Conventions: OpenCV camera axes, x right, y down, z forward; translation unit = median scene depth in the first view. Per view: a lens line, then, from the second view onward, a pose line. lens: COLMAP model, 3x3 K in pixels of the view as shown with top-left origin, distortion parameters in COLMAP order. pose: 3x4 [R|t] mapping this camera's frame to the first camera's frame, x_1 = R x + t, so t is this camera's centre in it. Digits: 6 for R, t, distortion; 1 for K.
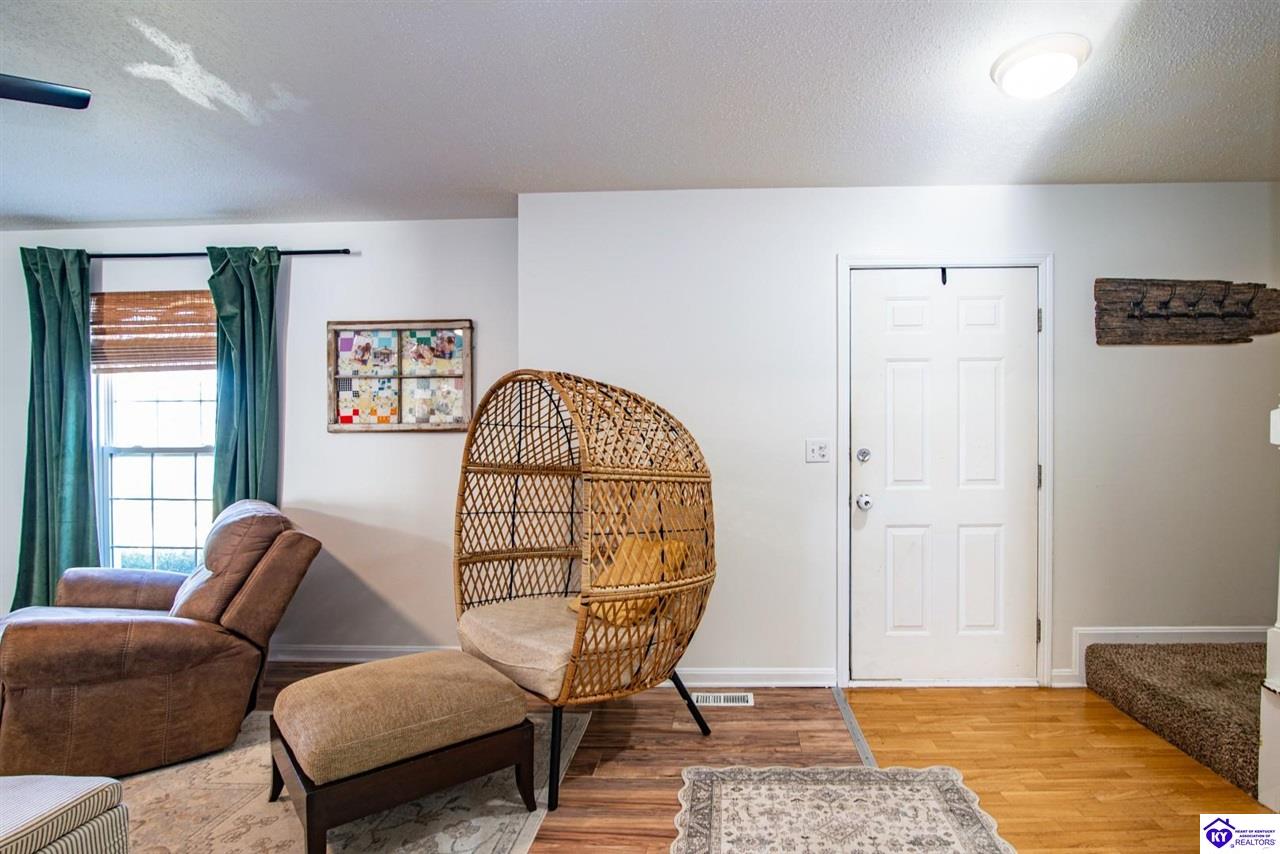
lens RADIAL K [[642.1, 0, 722.3], [0, 642.1, 450.1], [0, 0, 1]] dist [-0.020546, 0.001676]
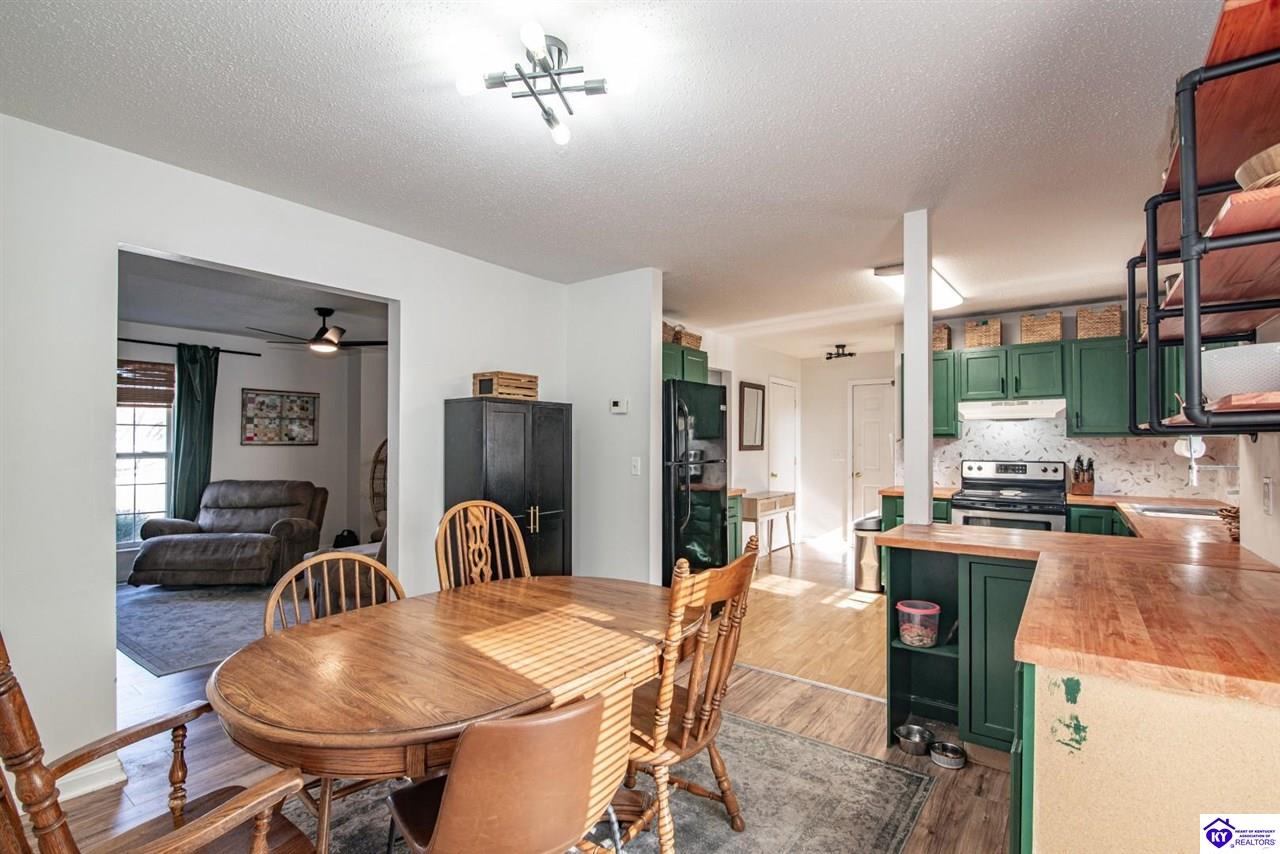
lens RADIAL K [[602.2, 0, 636.7], [0, 602.2, 434.4], [0, 0, 1]] dist [-0.027112, 0.003557]
pose [[0.604401, 0.022683, 0.796357, -1.443169], [-0.006311, 0.999700, -0.023685, -0.026331], [-0.796655, 0.009289, 0.604363, -1.145026]]
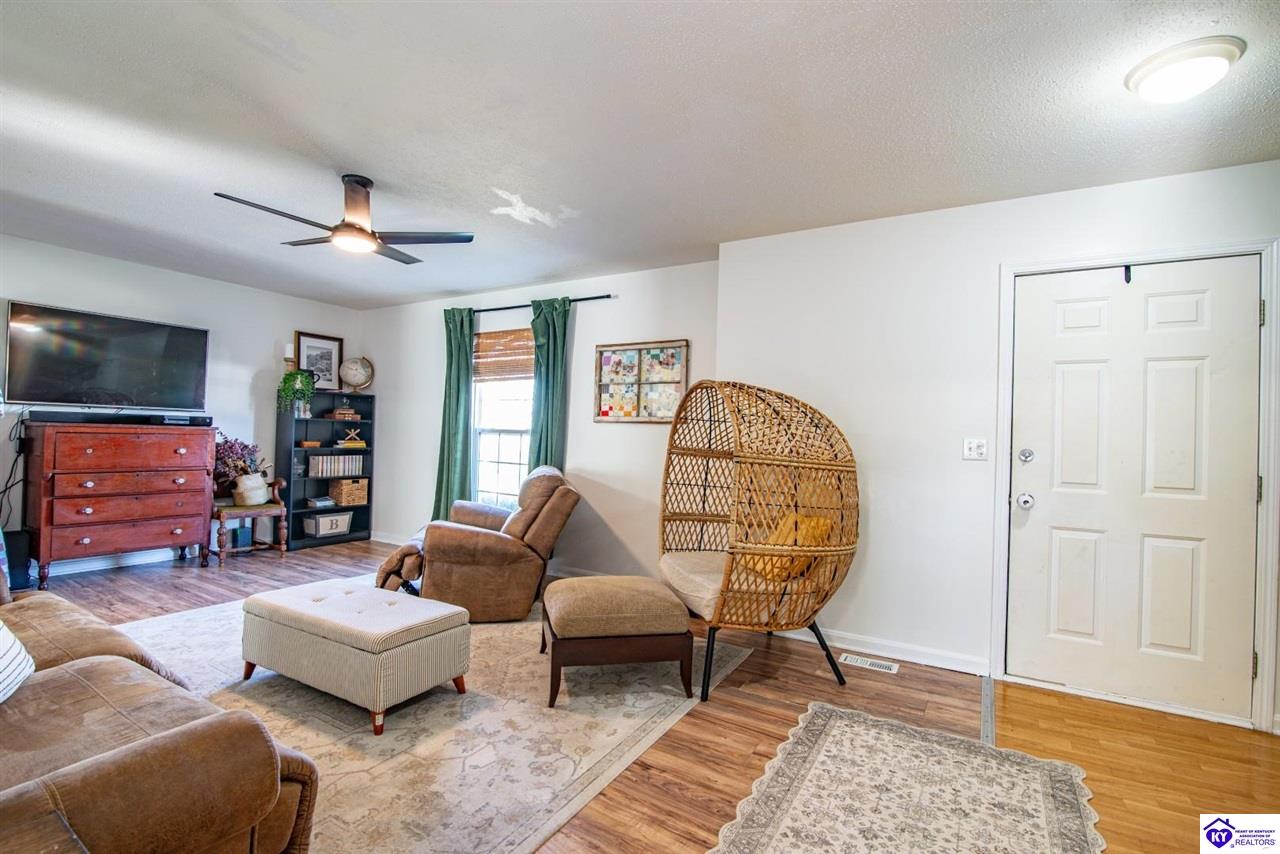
lens RADIAL K [[602.2, 0, 634.1], [0, 602.2, 419.6], [0, 0, 1]] dist [-0.027112, 0.003557]
pose [[0.862990, 0.018927, -0.504866, 0.158083], [-0.037379, 0.998951, -0.026442, -0.001049], [0.503836, 0.041691, 0.862793, -0.138035]]
